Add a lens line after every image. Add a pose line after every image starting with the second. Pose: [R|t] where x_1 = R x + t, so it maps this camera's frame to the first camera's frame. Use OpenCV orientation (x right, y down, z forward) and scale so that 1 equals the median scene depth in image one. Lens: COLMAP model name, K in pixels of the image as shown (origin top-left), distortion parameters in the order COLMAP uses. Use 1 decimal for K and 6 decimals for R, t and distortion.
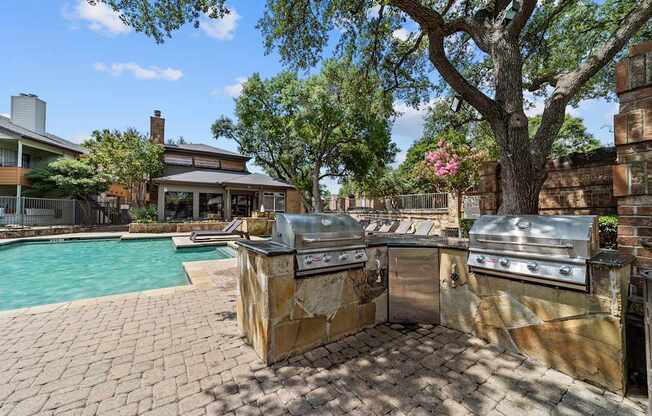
lens RADIAL K [[253.1, 0, 325.0], [0, 253.1, 208.8], [0, 0, 1]] dist [-0.011076, 0.002959]
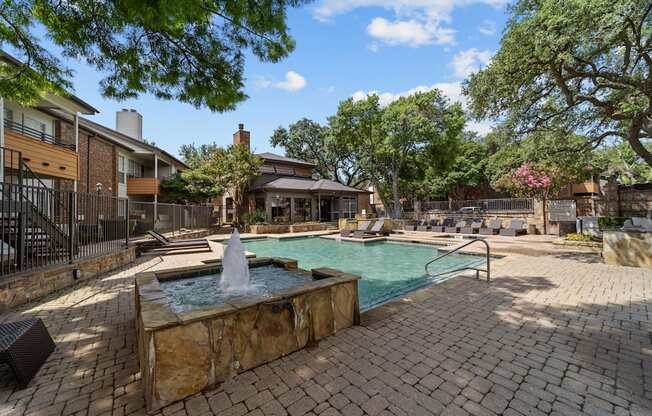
lens RADIAL K [[253.1, 0, 328.1], [0, 253.1, 209.2], [0, 0, 1]] dist [-0.011076, 0.002959]
pose [[0.996836, -0.015646, 0.077937, -0.449537], [0.015371, 0.999873, 0.004127, -0.015471], [-0.077991, -0.002916, 0.996950, -0.175082]]
